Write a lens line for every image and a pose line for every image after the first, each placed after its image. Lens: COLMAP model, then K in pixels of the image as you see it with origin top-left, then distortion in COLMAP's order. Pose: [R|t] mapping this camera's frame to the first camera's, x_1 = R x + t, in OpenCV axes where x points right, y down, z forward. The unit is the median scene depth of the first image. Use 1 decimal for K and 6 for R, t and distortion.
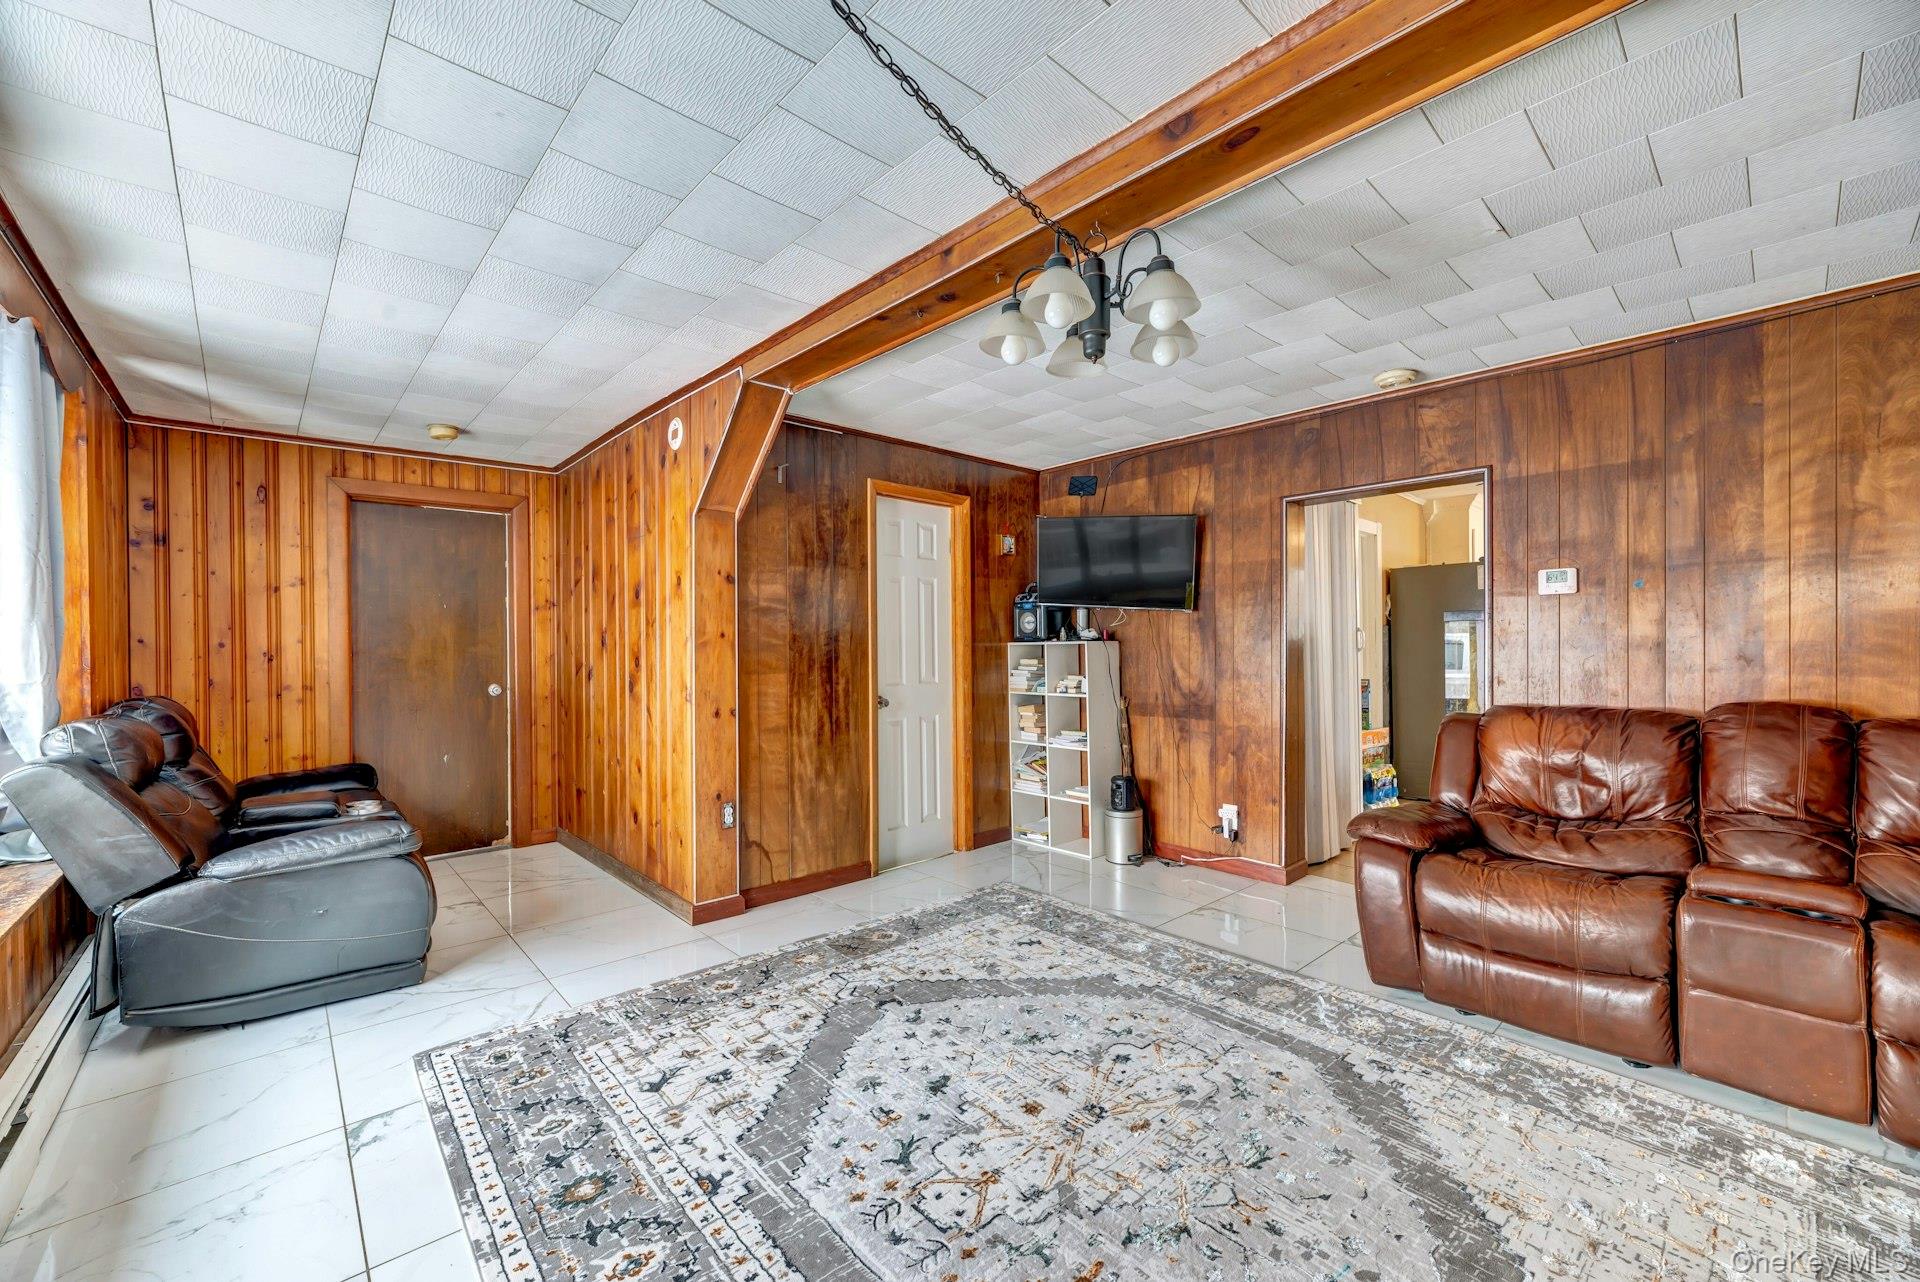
lens RADIAL K [[778.0, 0, 953.8], [0, 778.0, 647.1], [0, 0, 1]] dist [-0.000044, 0.000044]
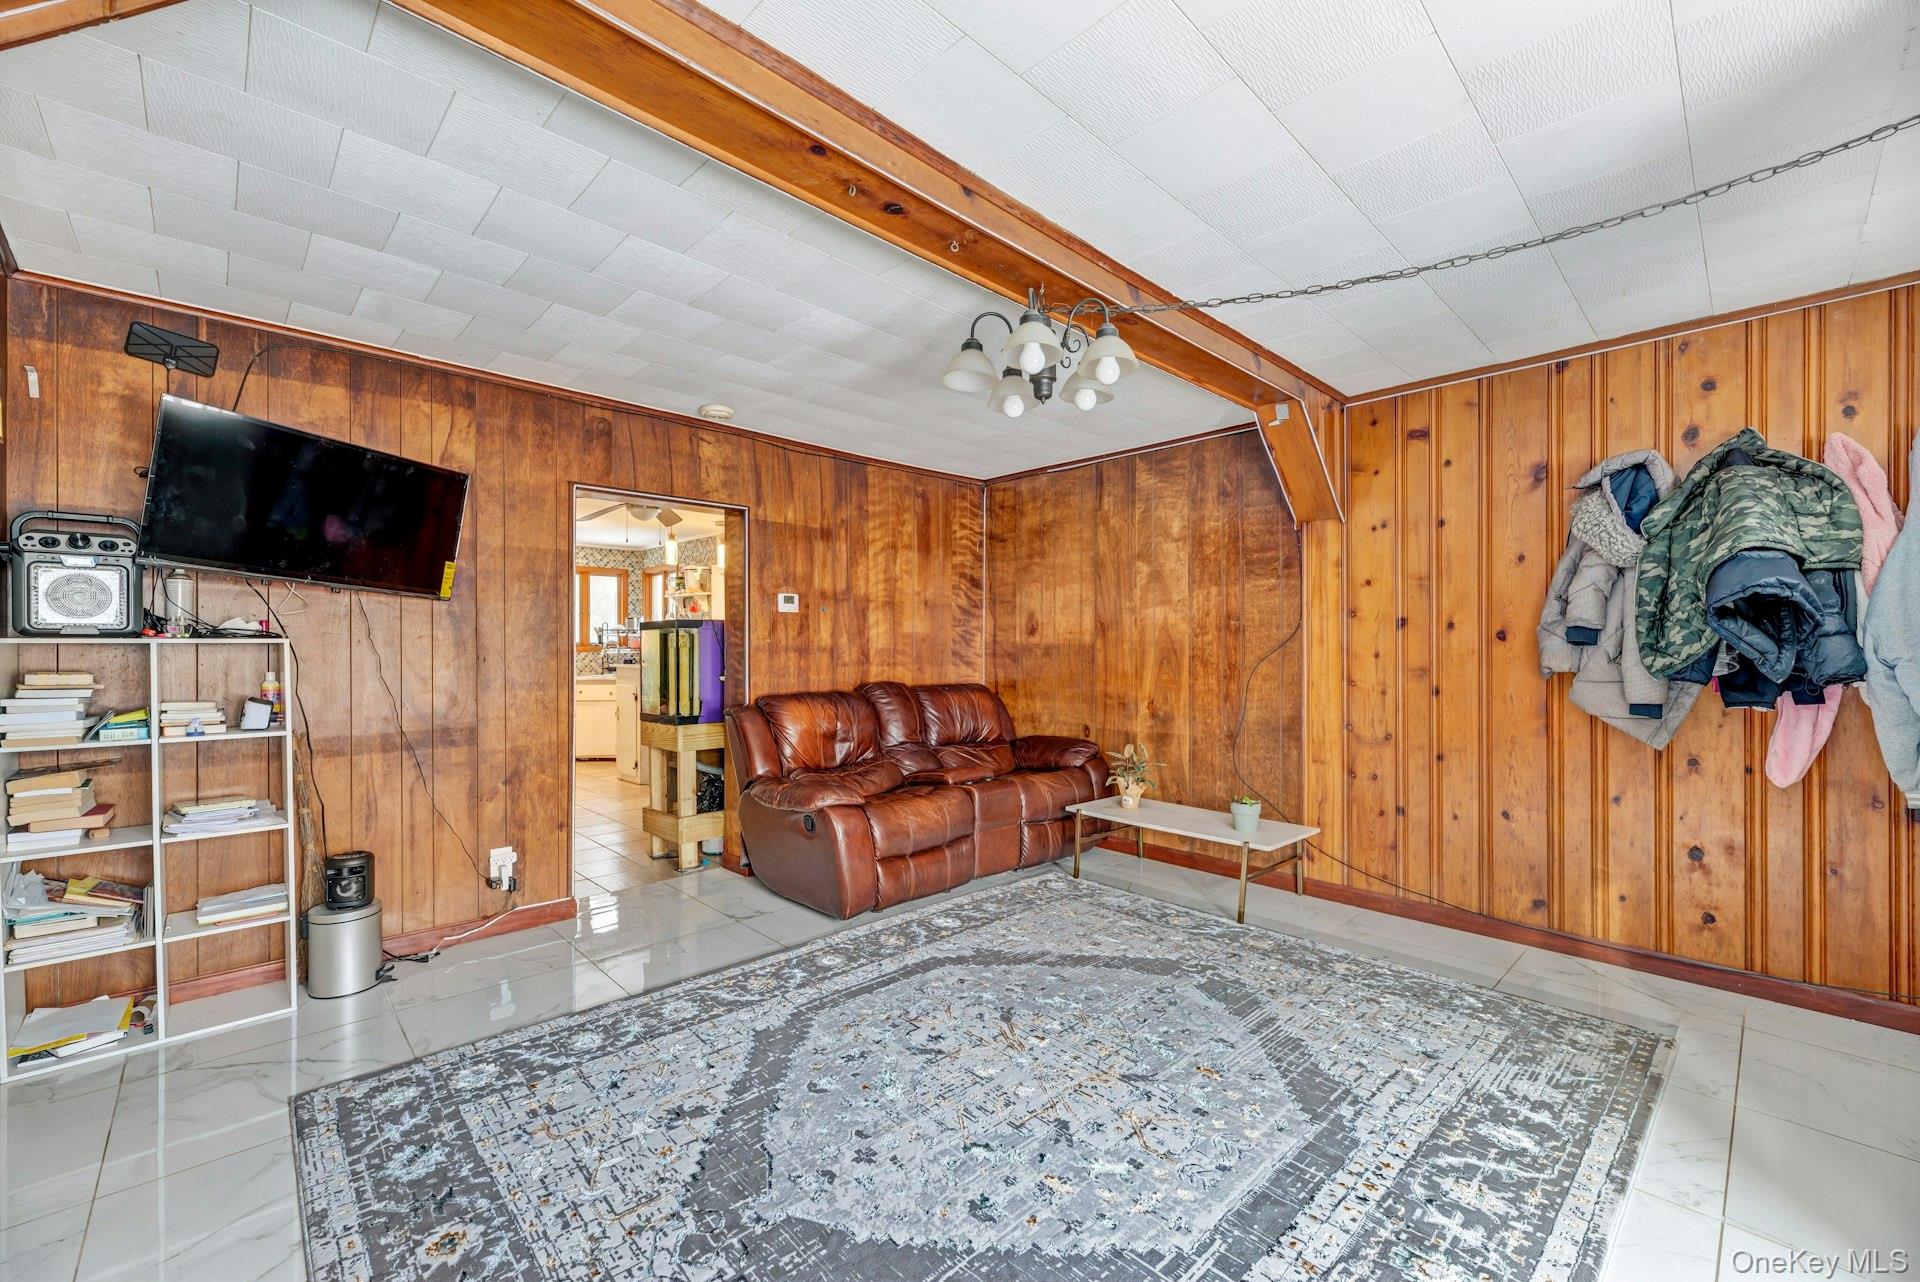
lens RADIAL K [[778.0, 0, 979.2], [0, 778.0, 650.9], [0, 0, 1]] dist [-0.000044, 0.000044]
pose [[-0.047737, 0.003438, 0.998854, -0.524969], [0.001525, 0.999993, -0.003369, 0.004662], [-0.998859, 0.001362, -0.047742, 0.618989]]
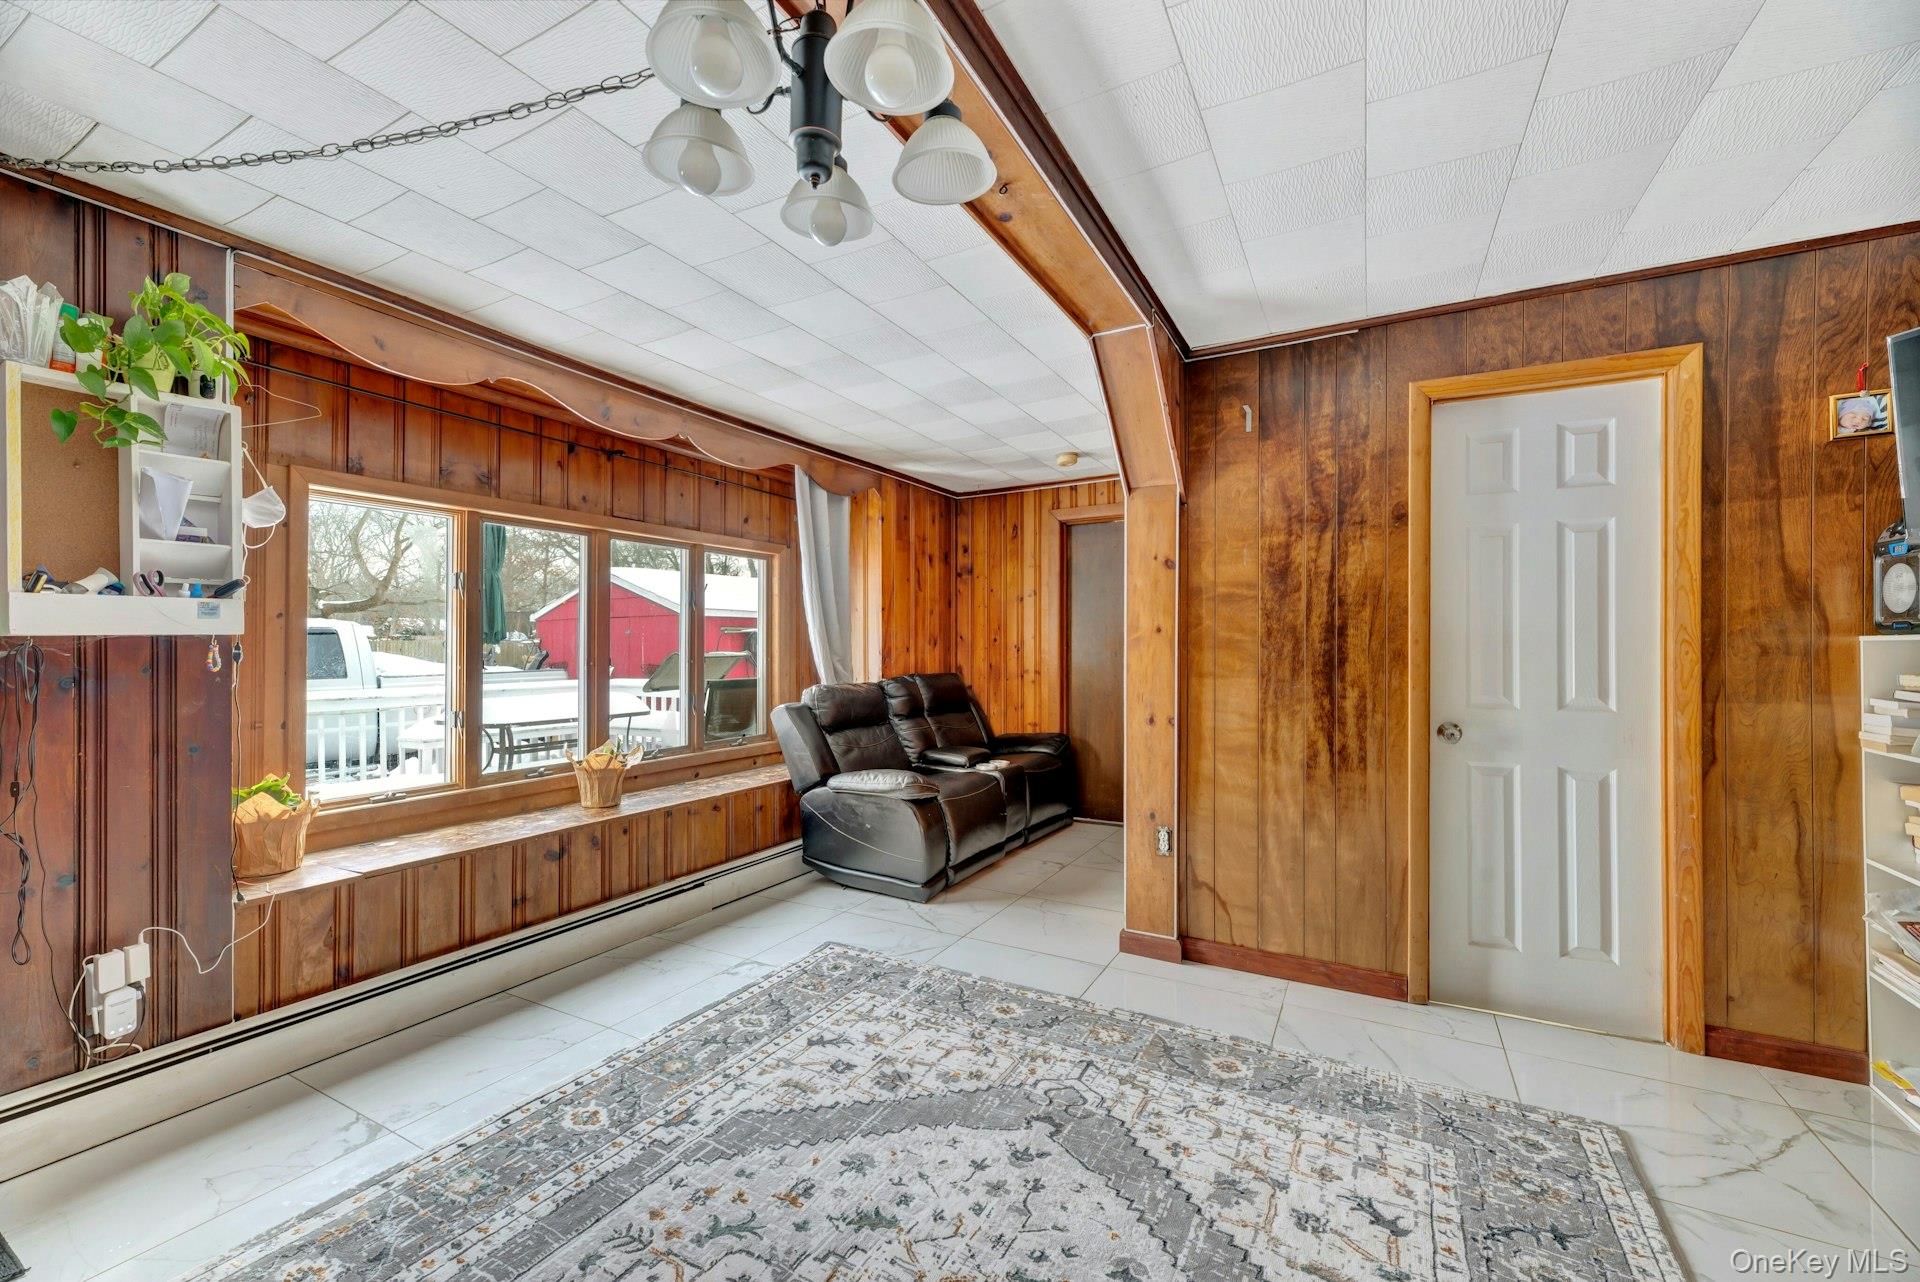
lens RADIAL K [[778.0, 0, 948.1], [0, 778.0, 639.2], [0, 0, 1]] dist [-0.000044, 0.000044]
pose [[0.321100, 0.000593, -0.947045, 0.429332], [-0.000371, 1.000000, 0.000500, -0.005300], [0.947045, 0.000191, 0.321100, 0.486489]]
